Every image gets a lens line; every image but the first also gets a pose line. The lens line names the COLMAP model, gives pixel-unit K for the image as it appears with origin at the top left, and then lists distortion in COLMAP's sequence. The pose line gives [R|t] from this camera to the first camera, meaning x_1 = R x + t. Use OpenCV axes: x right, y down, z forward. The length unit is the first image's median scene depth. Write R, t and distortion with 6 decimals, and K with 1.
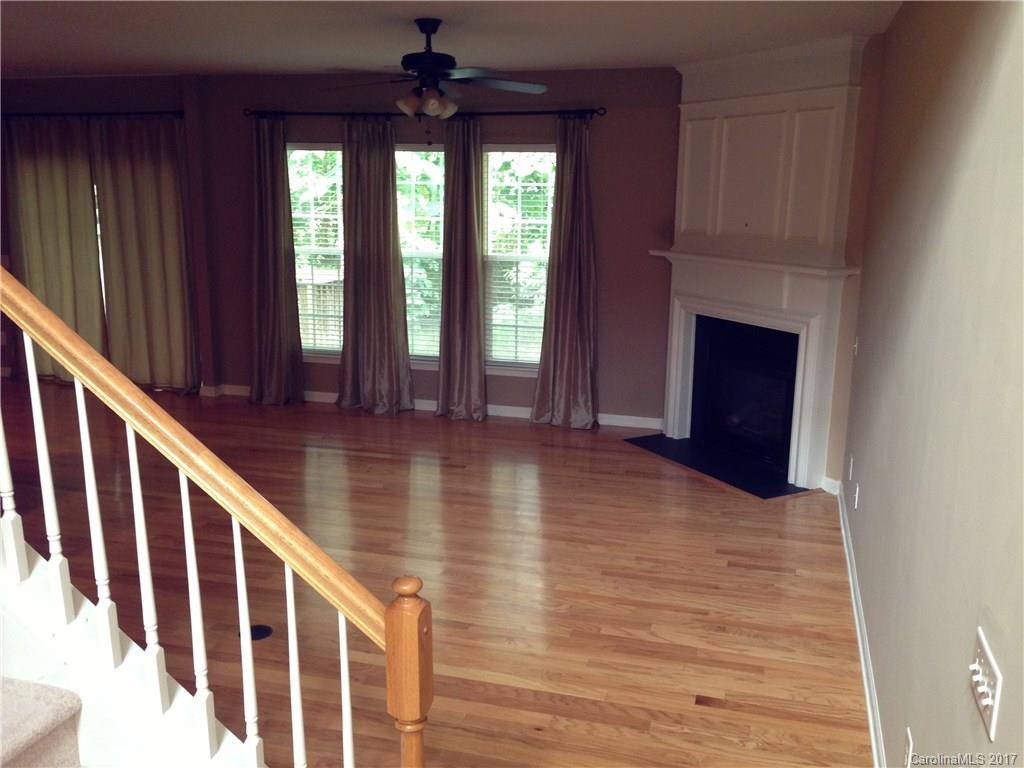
lens RADIAL K [[948.7, 0, 517.3], [0, 948.7, 371.6], [0, 0, 1]] dist [0.131300, -0.209797]
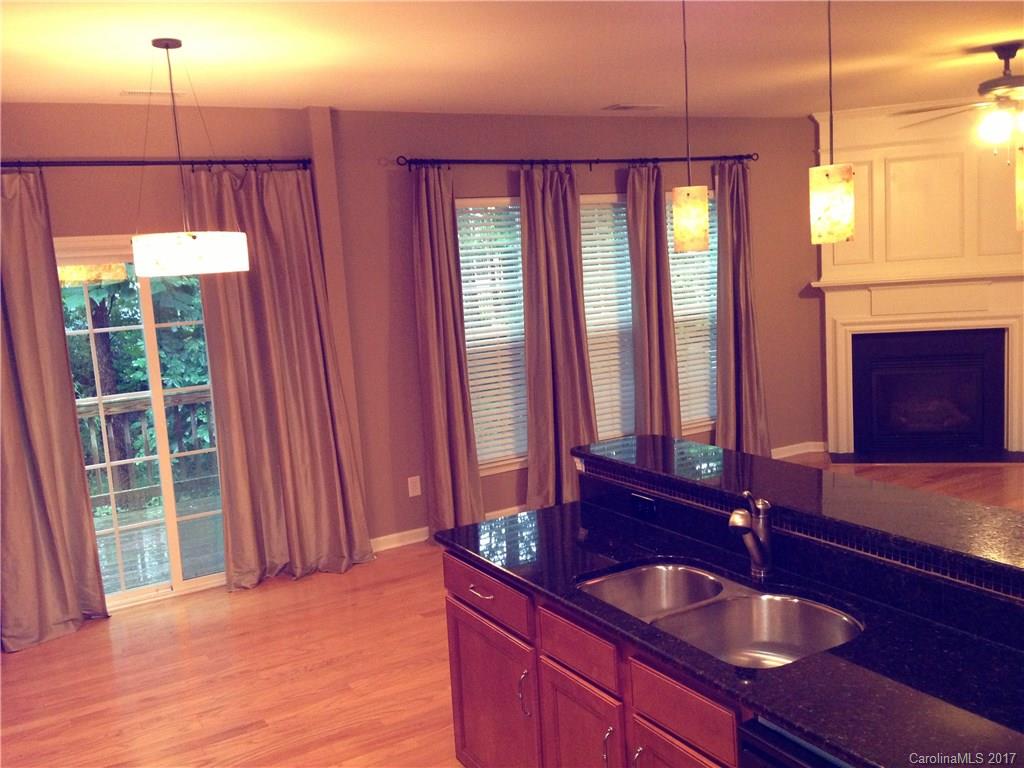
lens RADIAL K [[948.7, 0, 517.3], [0, 948.7, 371.6], [0, 0, 1]] dist [0.131300, -0.209797]
pose [[0.681671, -0.144665, 0.717215, -0.863060], [0.219816, 0.975465, -0.012168, -0.089477], [-0.697858, 0.165950, 0.696746, 0.495807]]
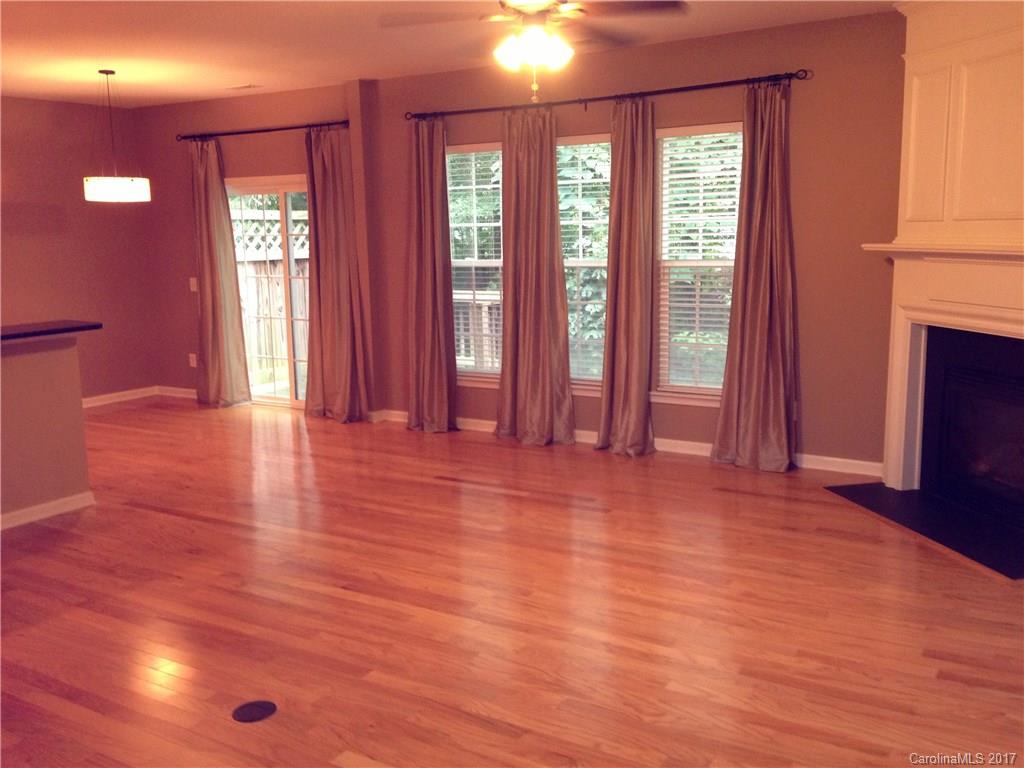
lens RADIAL K [[941.8, 0, 514.6], [0, 941.8, 369.6], [0, 0, 1]] dist [0.131921, -0.206399]
pose [[0.961404, 0.008010, -0.275023, 0.080417], [-0.021648, 0.998680, -0.046586, 0.017118], [0.274287, 0.050742, 0.960308, 0.177508]]
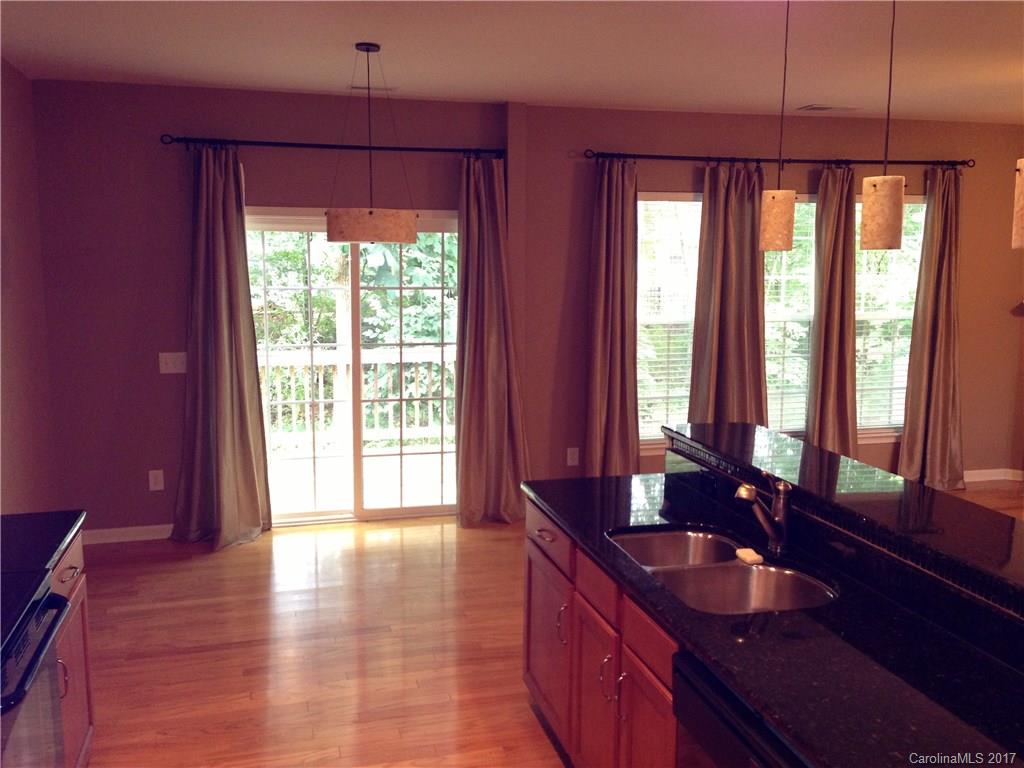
lens RADIAL K [[948.7, 0, 517.3], [0, 948.7, 371.6], [0, 0, 1]] dist [0.131300, -0.209797]
pose [[0.855160, -0.072102, 0.513326, -0.839467], [0.111394, 0.992705, -0.046136, -0.064691], [-0.506255, 0.096635, 0.856953, 0.403001]]
